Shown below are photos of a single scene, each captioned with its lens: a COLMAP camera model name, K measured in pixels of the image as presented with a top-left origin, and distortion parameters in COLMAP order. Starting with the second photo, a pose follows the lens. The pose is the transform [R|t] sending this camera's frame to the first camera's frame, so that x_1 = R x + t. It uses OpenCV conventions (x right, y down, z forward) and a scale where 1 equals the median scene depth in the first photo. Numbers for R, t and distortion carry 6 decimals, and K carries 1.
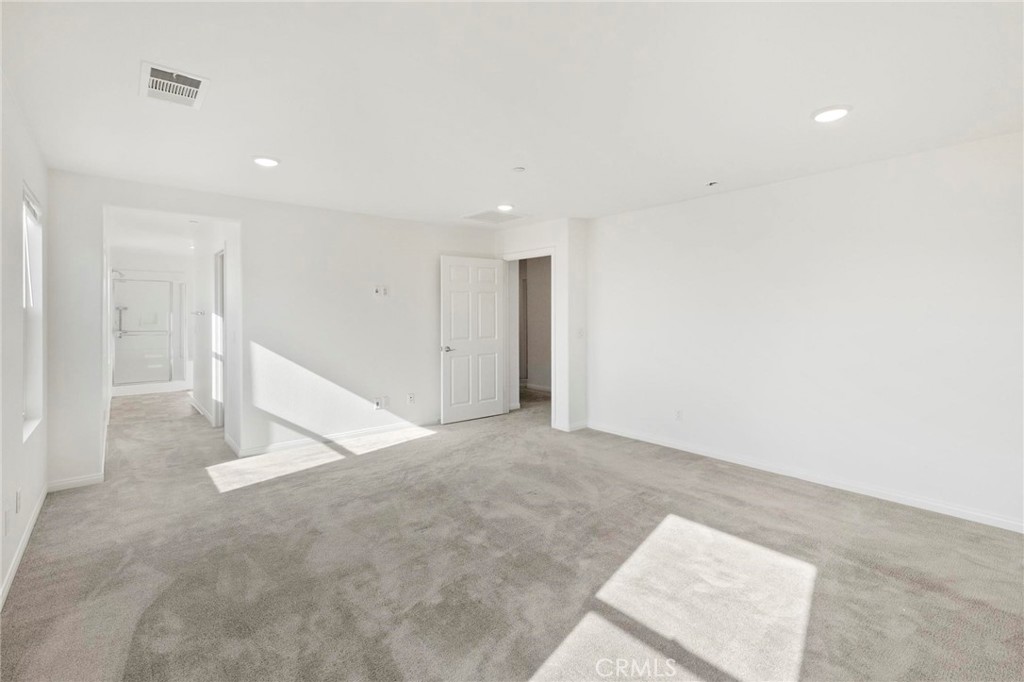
lens RADIAL K [[472.6, 0, 508.7], [0, 472.6, 313.4], [0, 0, 1]] dist [0.002912, 0.000433]
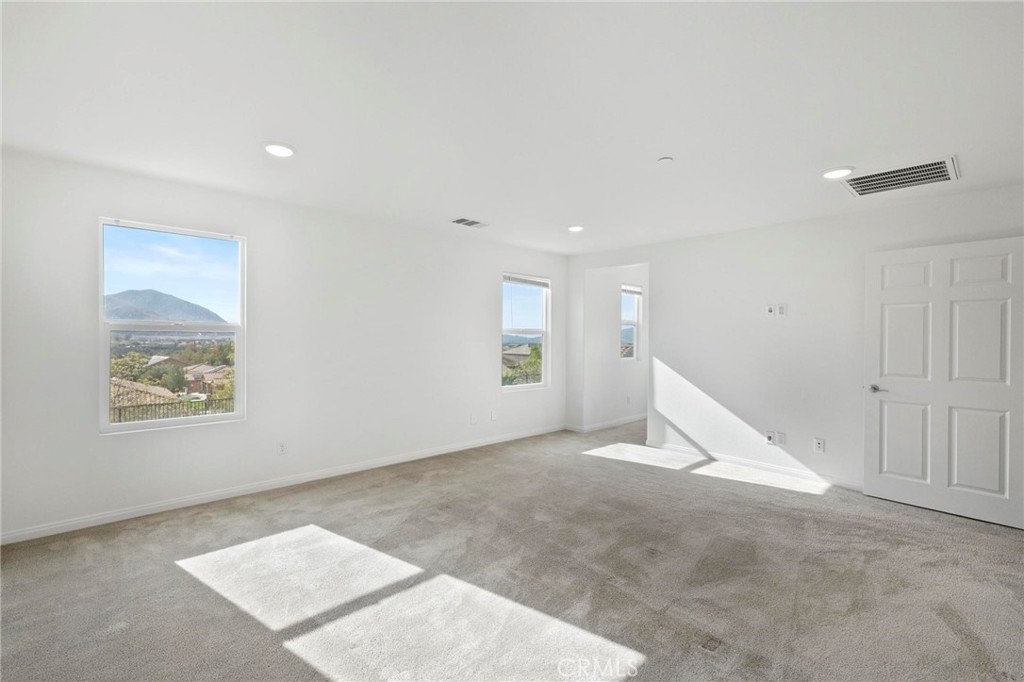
lens RADIAL K [[468.3, 0, 512.0], [0, 468.3, 341.0], [0, 0, 1]] dist [0.001282, 0.000080]
pose [[0.039431, 0.018813, -0.999045, 0.655319], [-0.006459, 0.999807, 0.018572, -0.003258], [0.999201, 0.005720, 0.039545, 0.547846]]
